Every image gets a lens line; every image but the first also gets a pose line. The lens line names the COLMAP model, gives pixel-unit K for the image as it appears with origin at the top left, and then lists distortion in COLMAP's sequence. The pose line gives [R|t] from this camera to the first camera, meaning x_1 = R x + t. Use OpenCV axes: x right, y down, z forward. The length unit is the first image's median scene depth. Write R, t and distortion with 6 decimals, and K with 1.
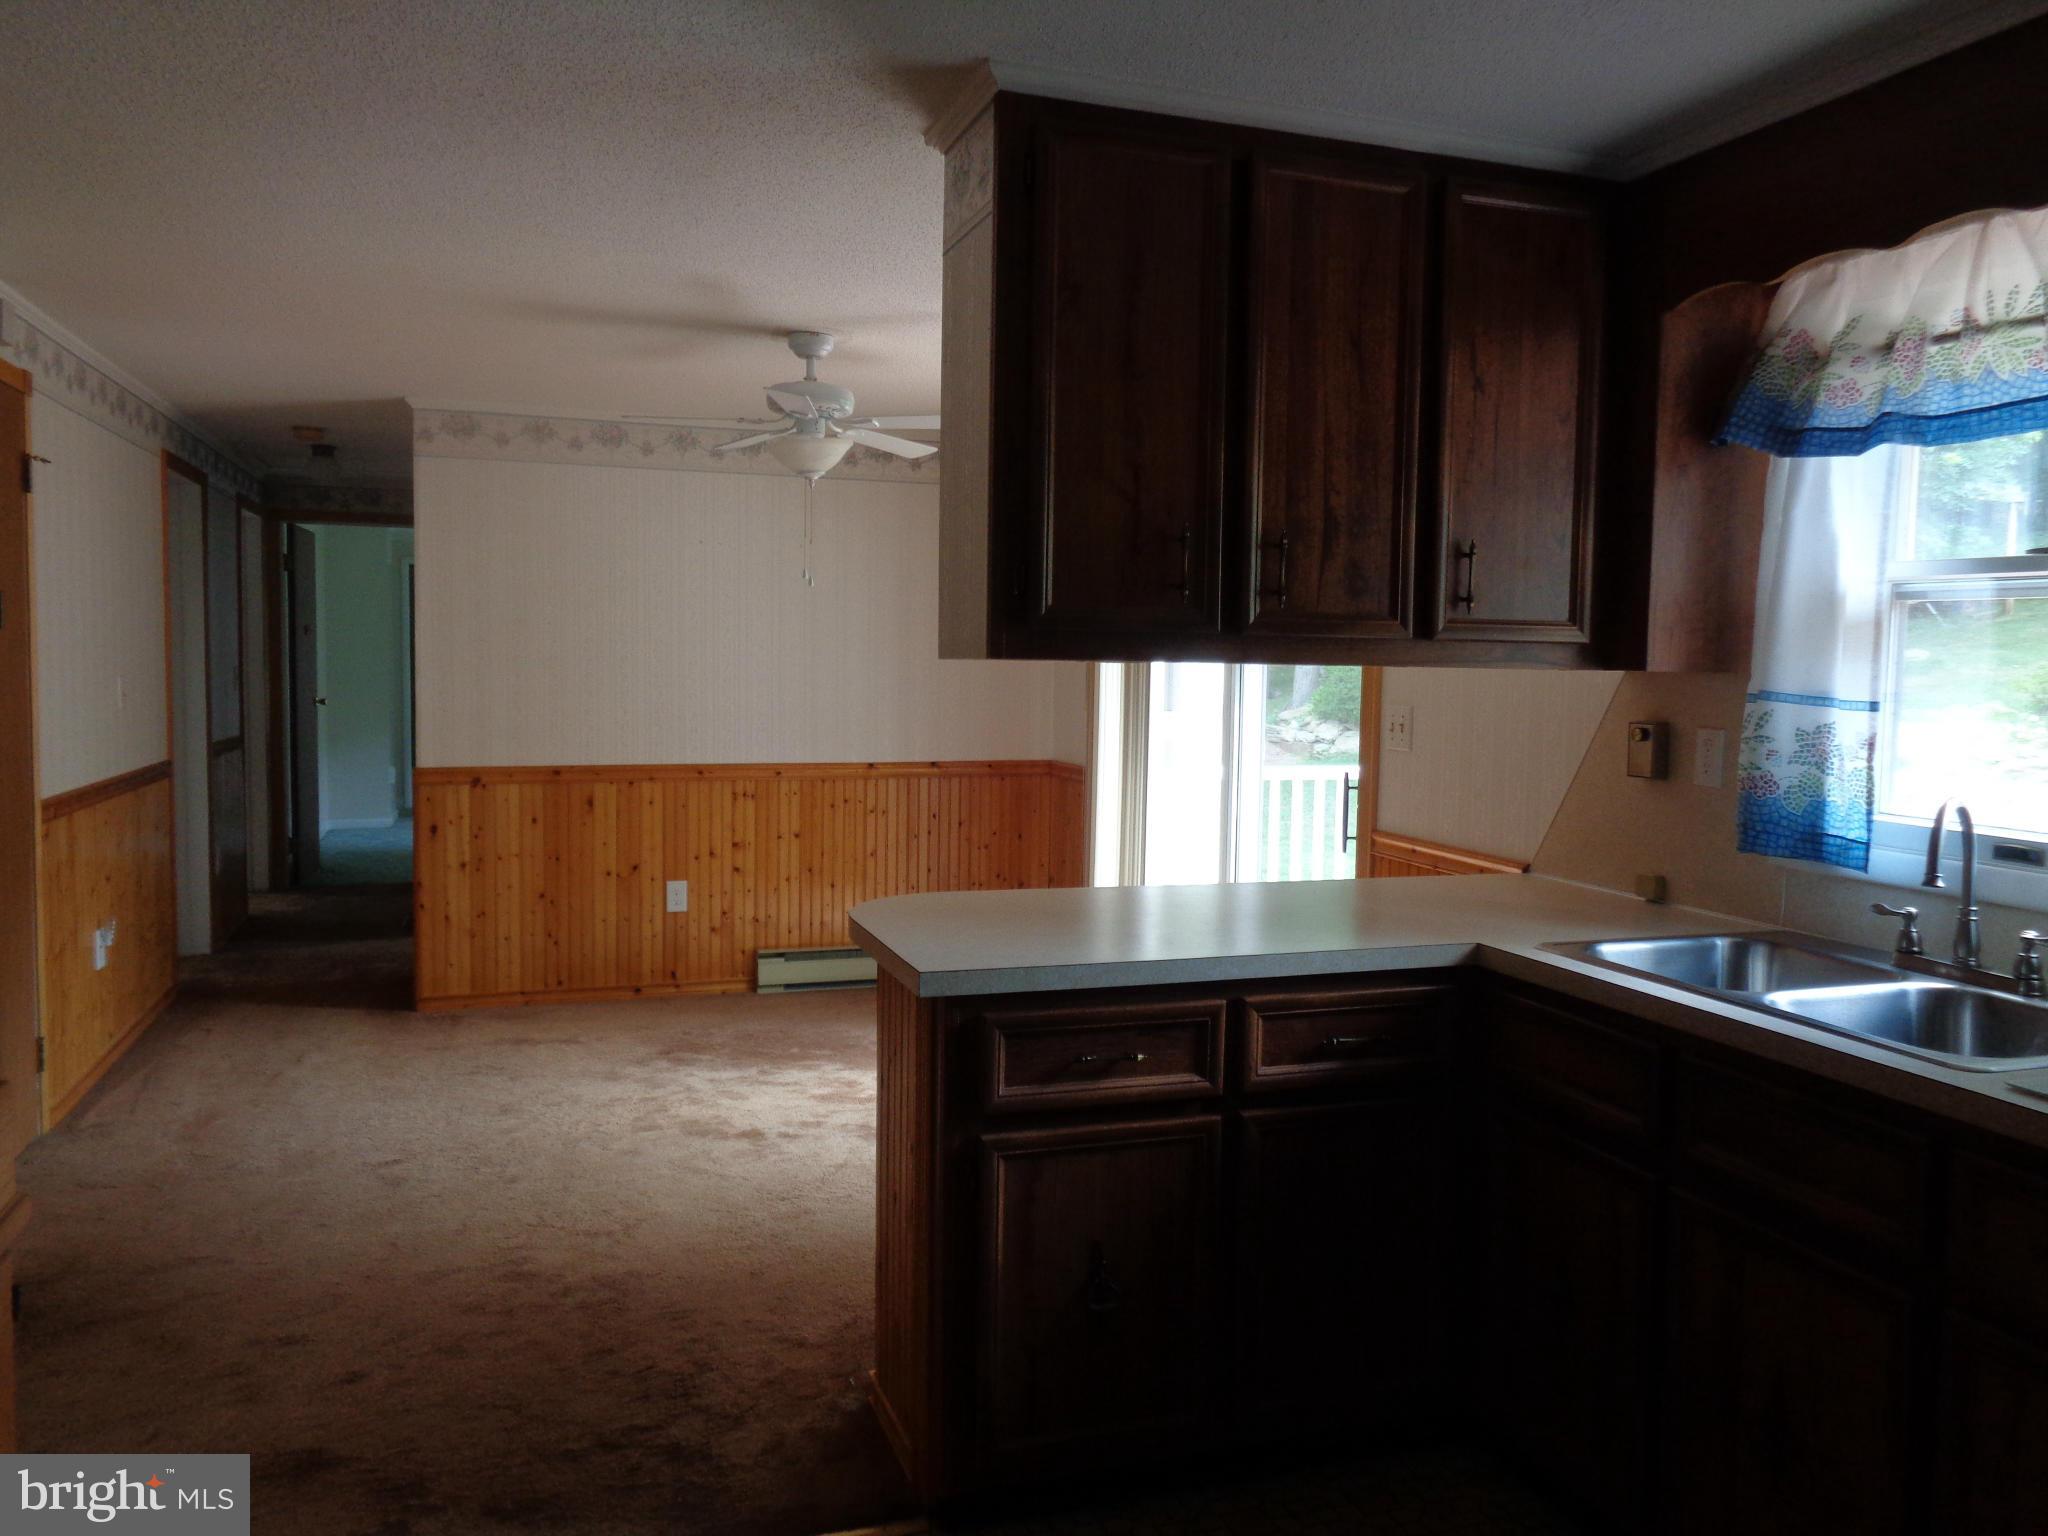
lens RADIAL K [[1529.8, 0, 1023.1], [0, 1529.8, 770.8], [0, 0, 1]] dist [-0.010979, 0.010109]
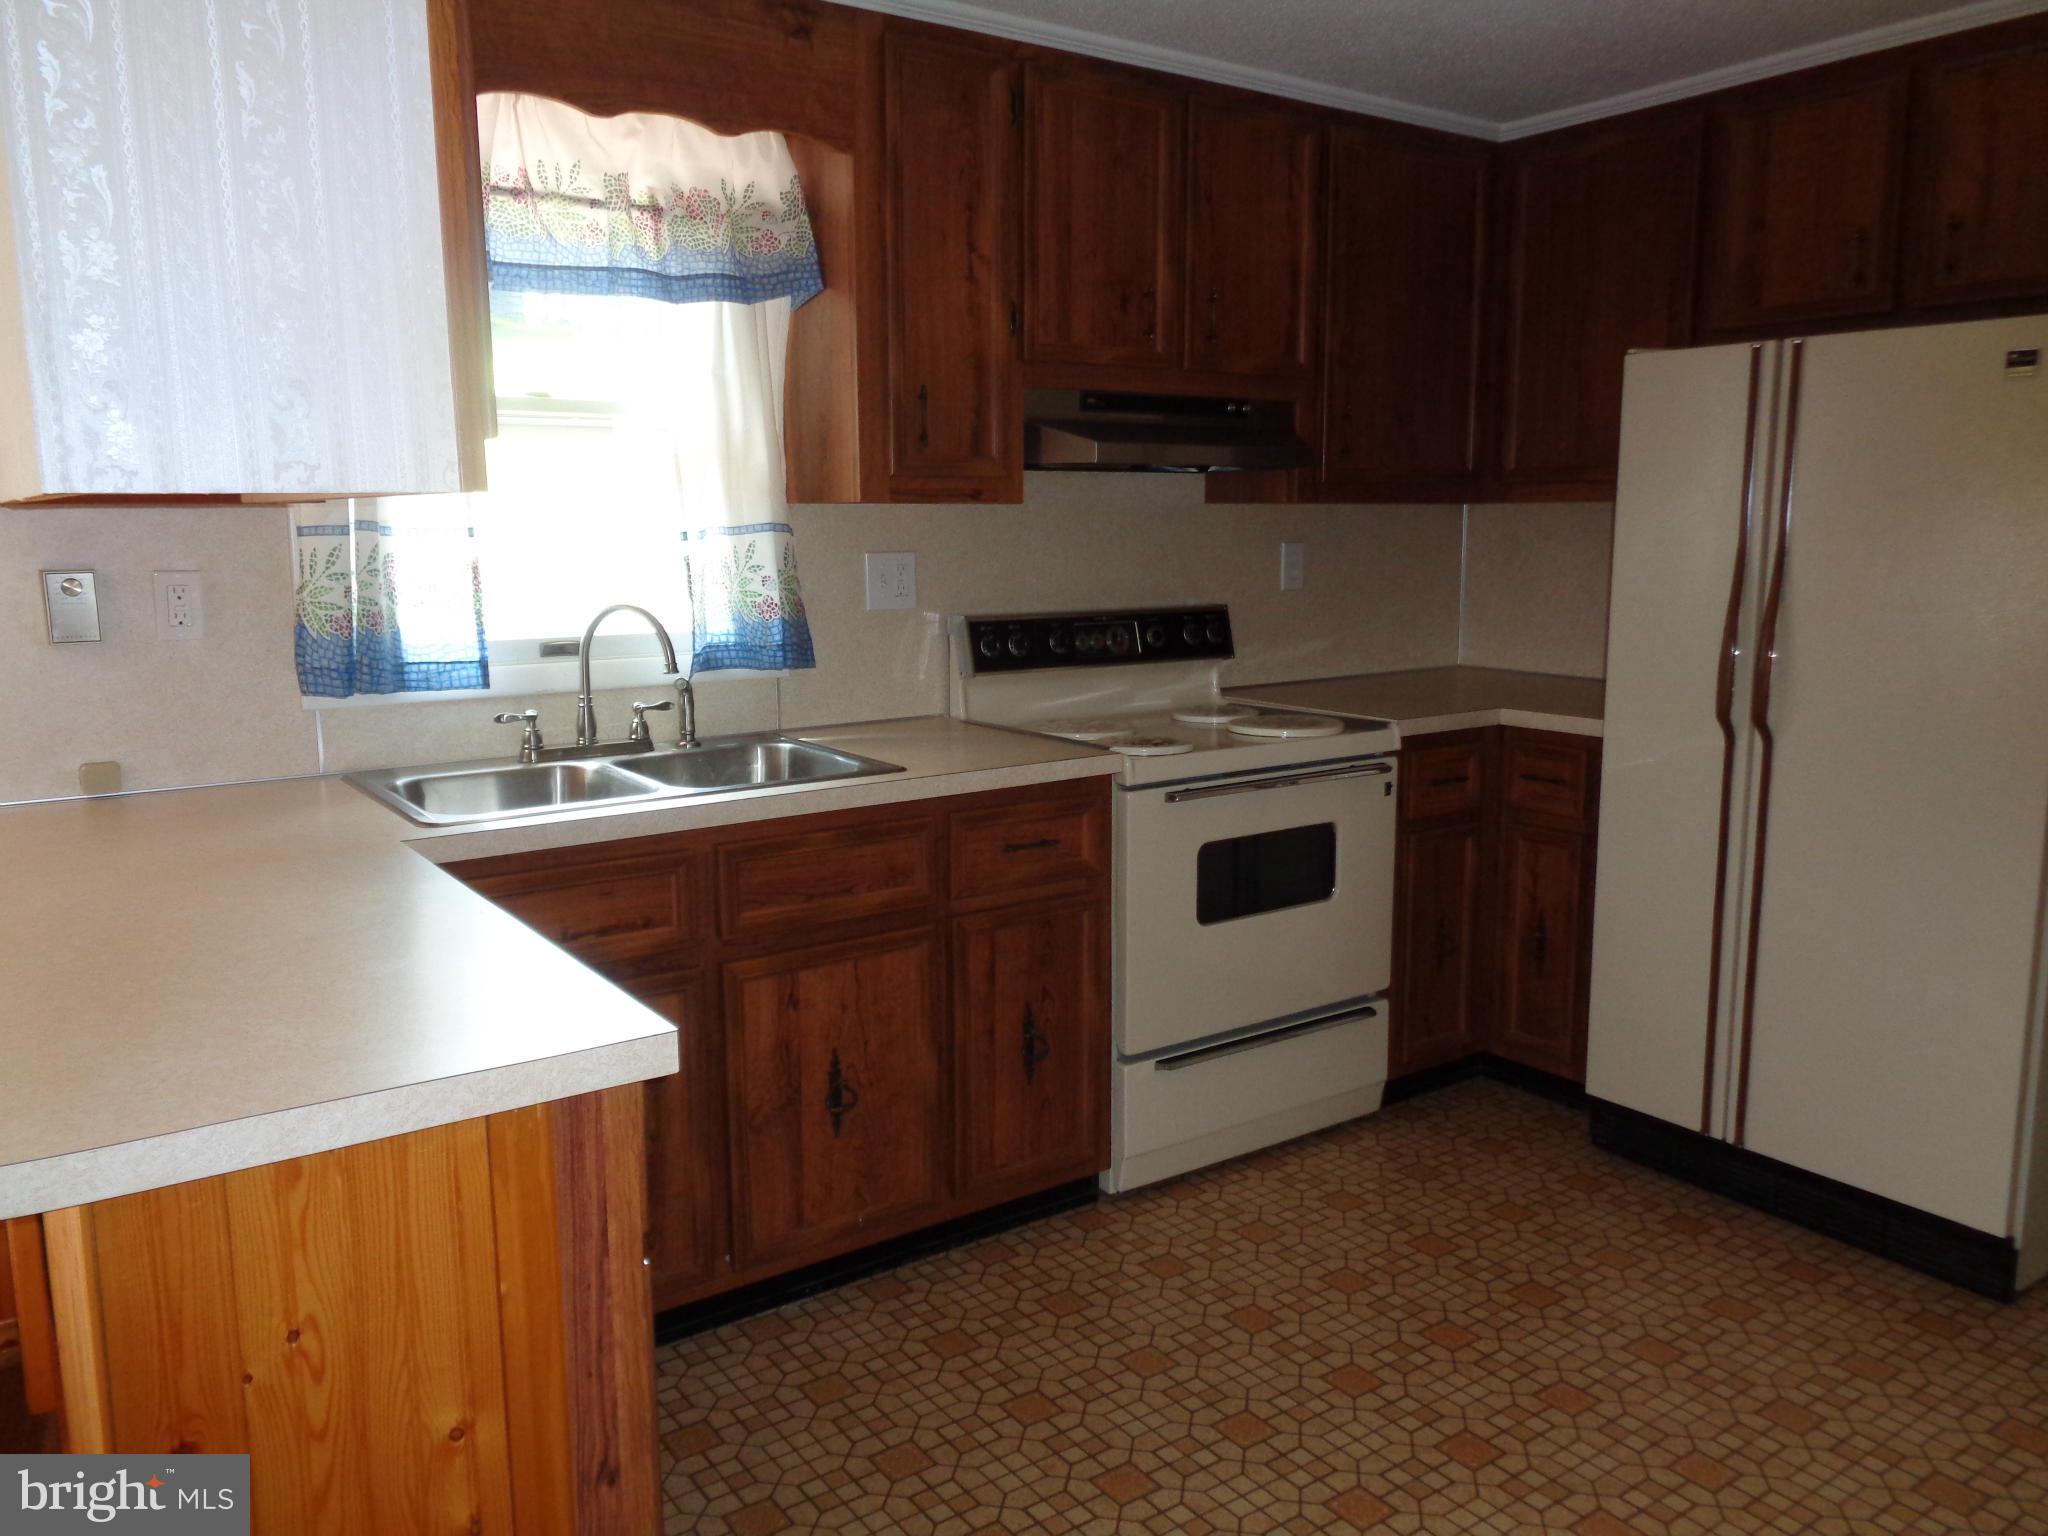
lens RADIAL K [[1529.8, 0, 1031.4], [0, 1529.8, 768.6], [0, 0, 1]] dist [-0.010979, 0.010109]
pose [[-0.286218, -0.180458, 0.941017, -0.588782], [0.067890, 0.975817, 0.207781, -0.076785], [-0.955756, 0.123356, -0.267046, 0.941674]]
